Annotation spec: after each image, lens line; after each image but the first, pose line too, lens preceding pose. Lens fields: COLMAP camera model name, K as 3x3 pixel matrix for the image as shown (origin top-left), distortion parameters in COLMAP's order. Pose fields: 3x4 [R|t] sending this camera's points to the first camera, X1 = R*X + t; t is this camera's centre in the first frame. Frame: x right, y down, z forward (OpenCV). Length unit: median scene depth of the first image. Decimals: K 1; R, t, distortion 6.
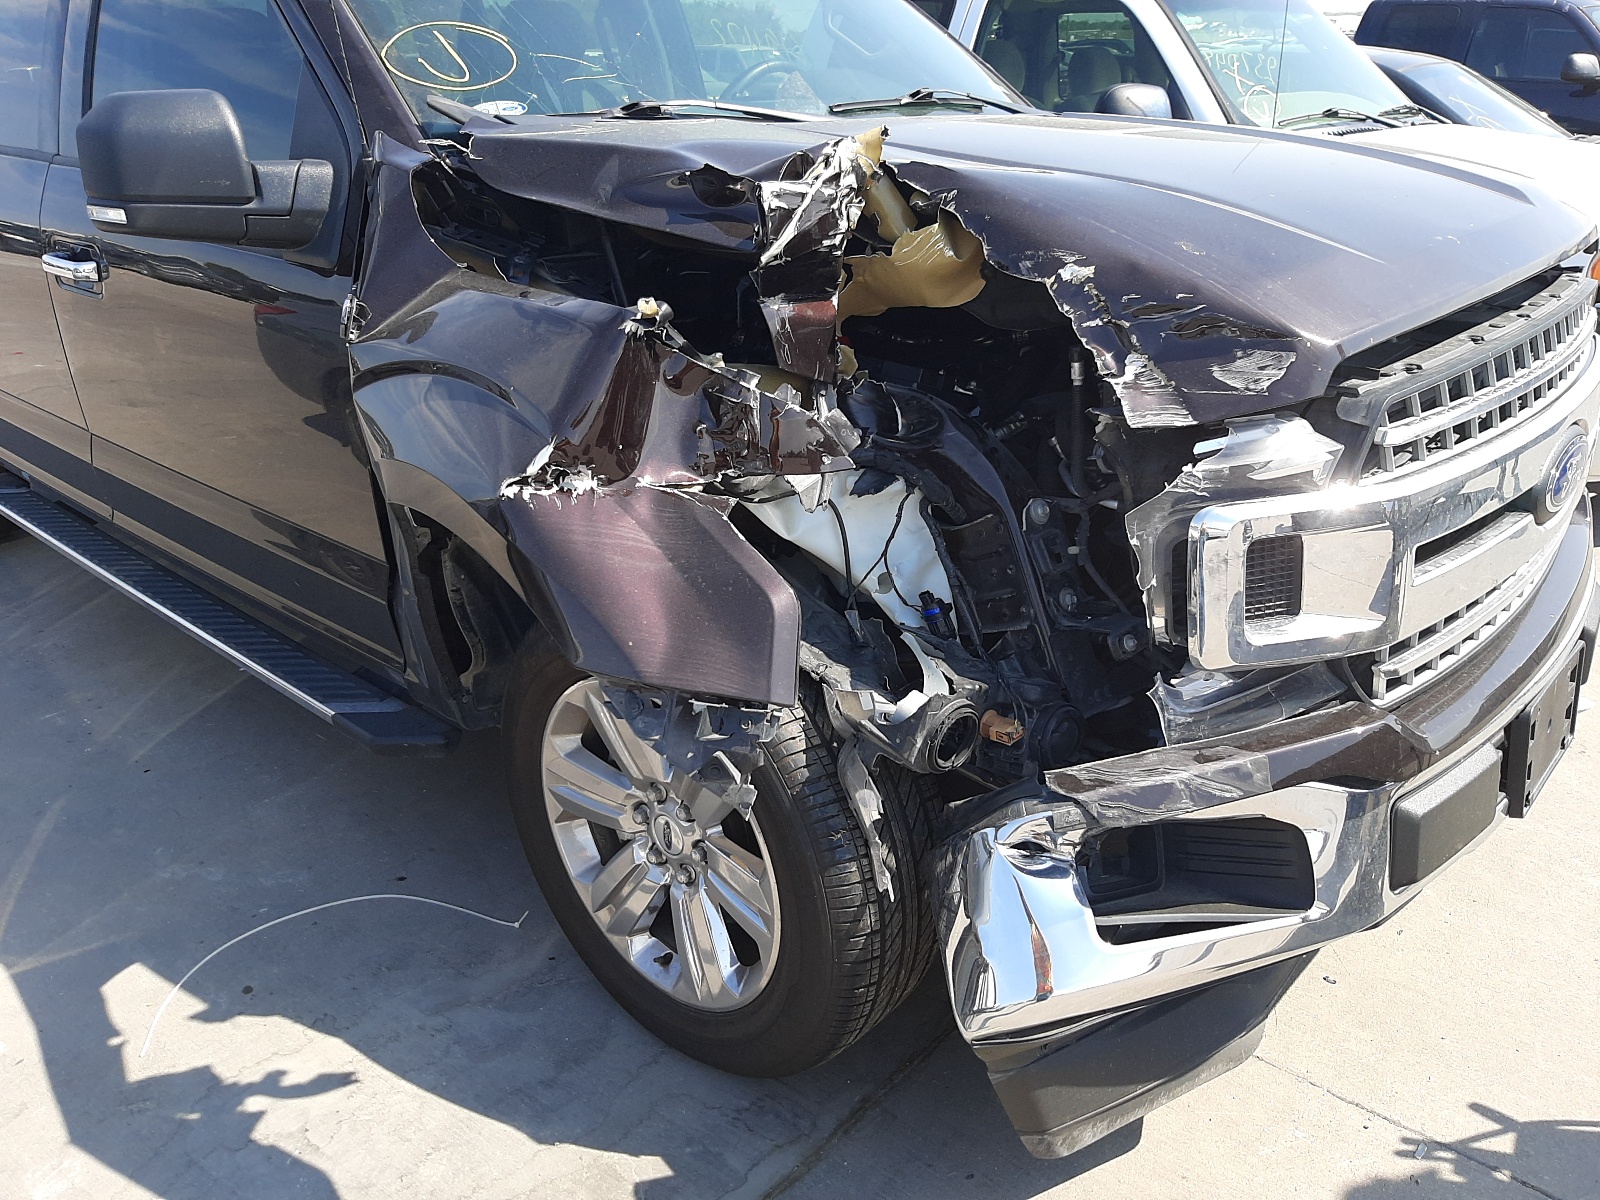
lens RADIAL K [[1378.4, 0, 797.3], [0, 1378.4, 683.9], [0, 0, 1]] dist [0.095424, -0.237057]
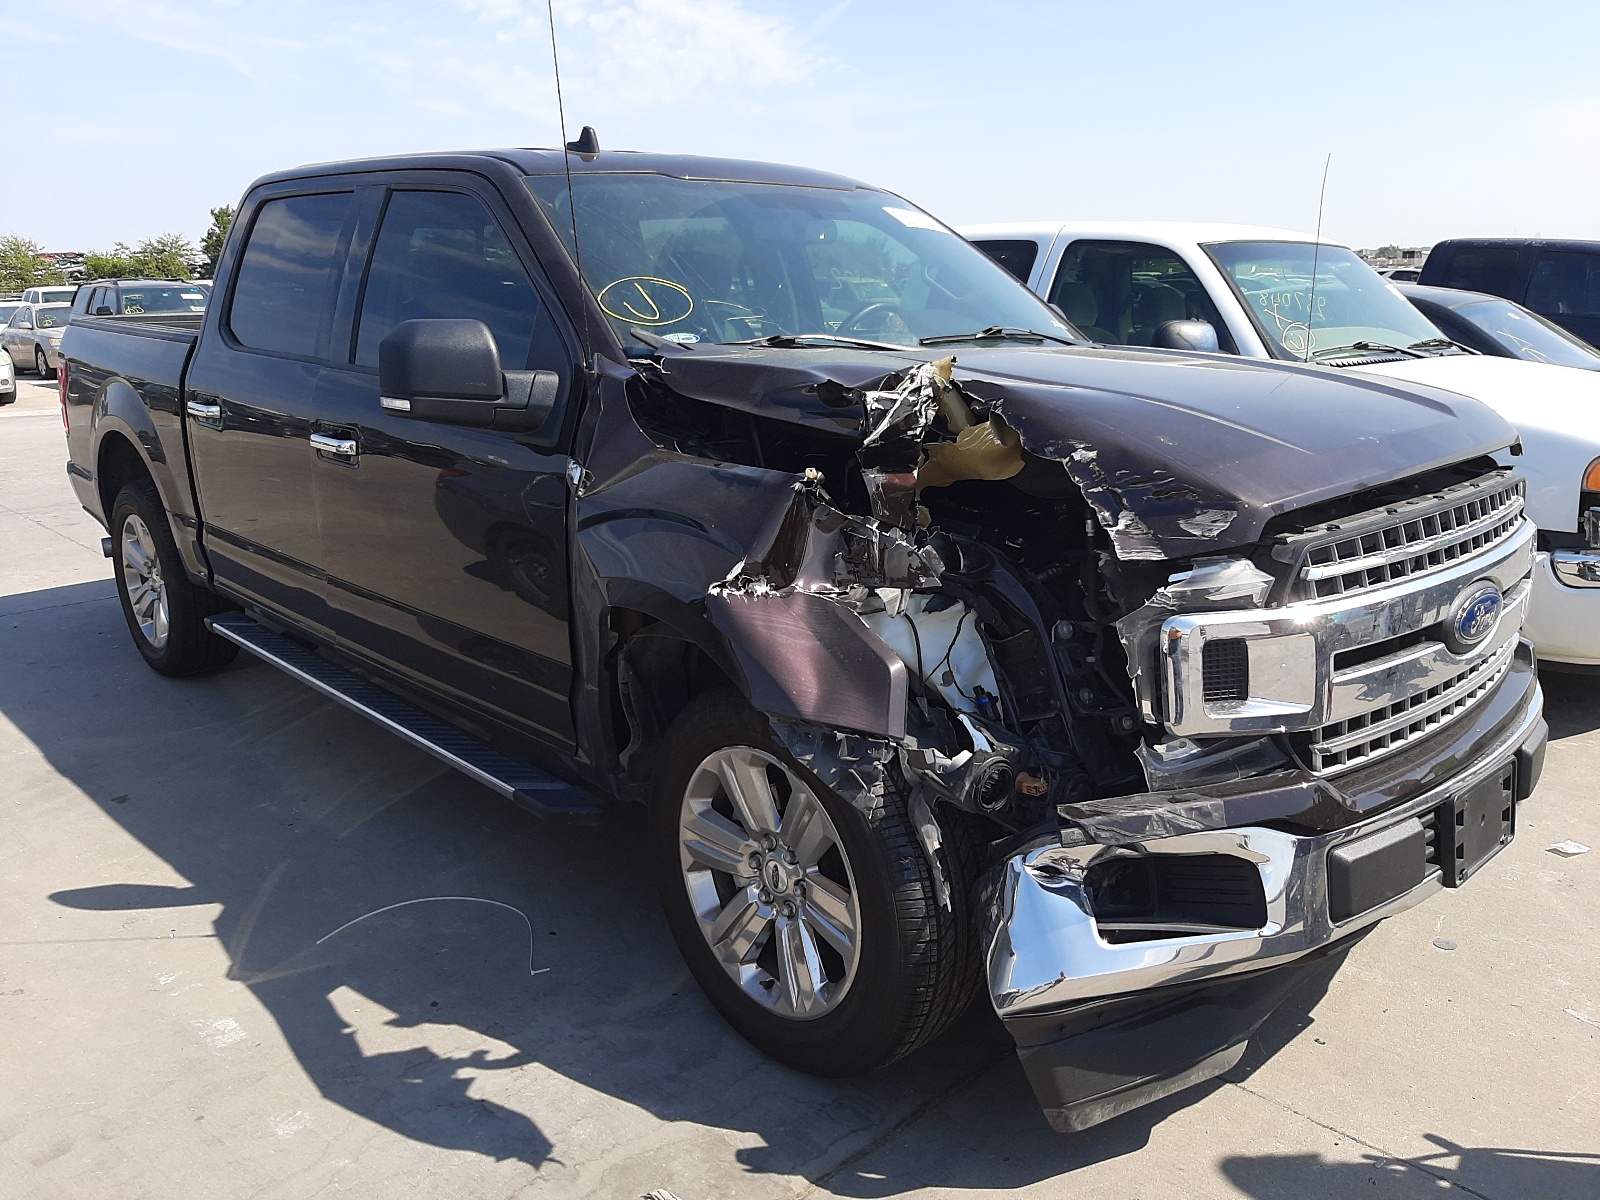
lens RADIAL K [[1378.4, 0, 797.3], [0, 1378.4, 683.9], [0, 0, 1]] dist [0.095424, -0.237057]
pose [[0.997081, 0.032187, -0.069234, 0.011004], [-0.041798, 0.988955, -0.142200, 0.131267], [0.063893, 0.144679, 0.987414, -0.339749]]
